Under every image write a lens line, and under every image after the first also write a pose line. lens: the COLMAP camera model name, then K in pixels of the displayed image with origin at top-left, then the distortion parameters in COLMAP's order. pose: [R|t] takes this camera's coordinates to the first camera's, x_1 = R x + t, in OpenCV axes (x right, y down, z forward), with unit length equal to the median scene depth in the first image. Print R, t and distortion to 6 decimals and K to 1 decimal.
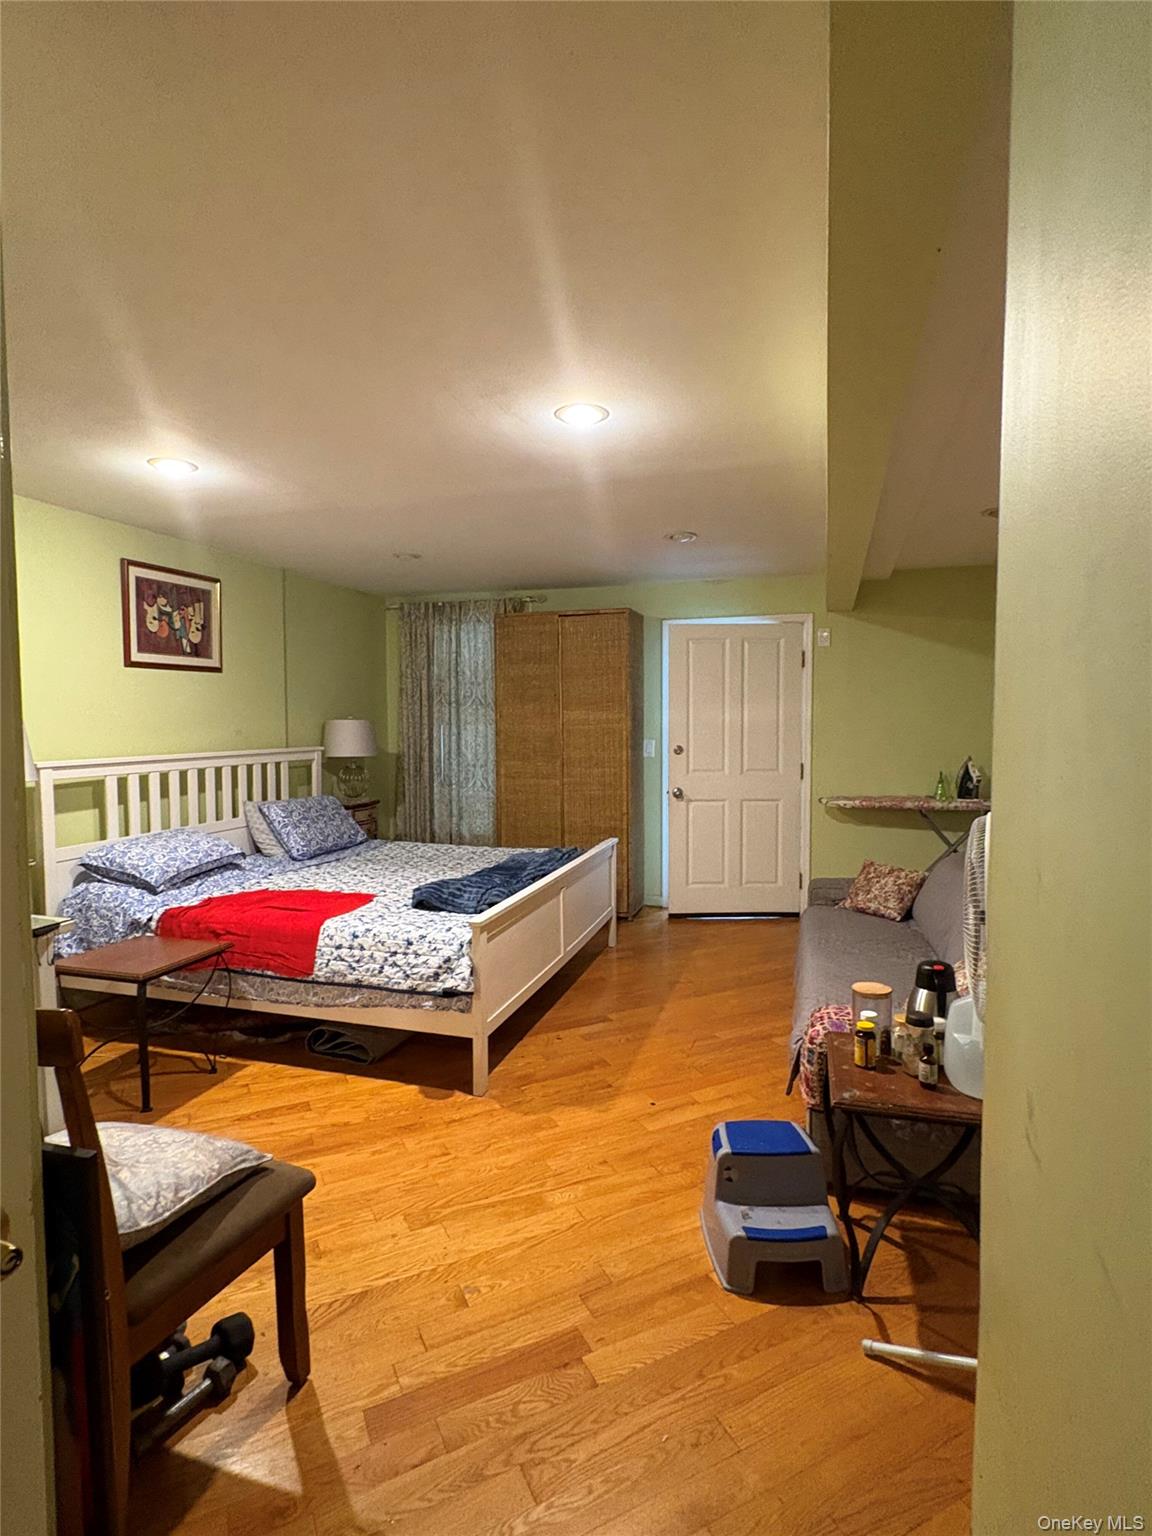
lens RADIAL K [[803.8, 0, 576.0], [0, 803.8, 768.0], [0, 0, 1]] dist [-0.000849, -0.000045]
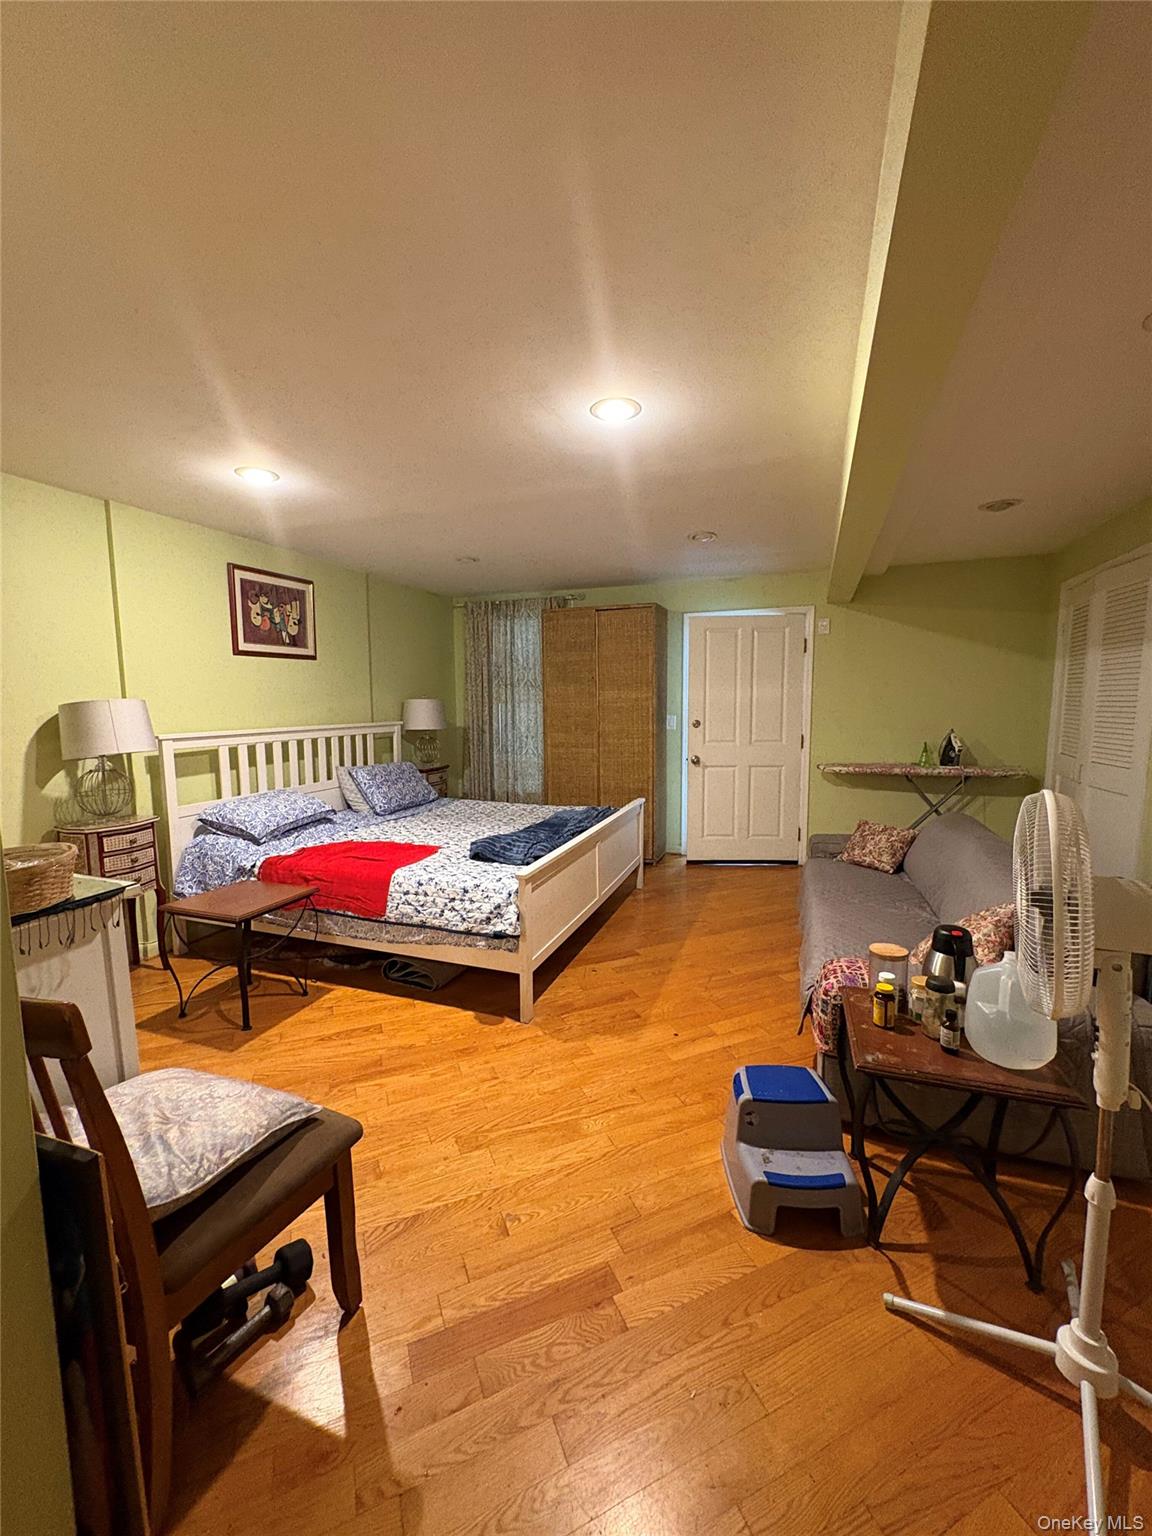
lens RADIAL K [[613.4, 0, 578.8], [0, 613.4, 768.6], [0, 0, 1]] dist [-0.001036, -0.000292]
pose [[0.998669, 0.002604, -0.051505, 0.001486], [0.000025, 0.998700, 0.050981, -0.004564], [0.051570, -0.050915, 0.997371, 0.152218]]
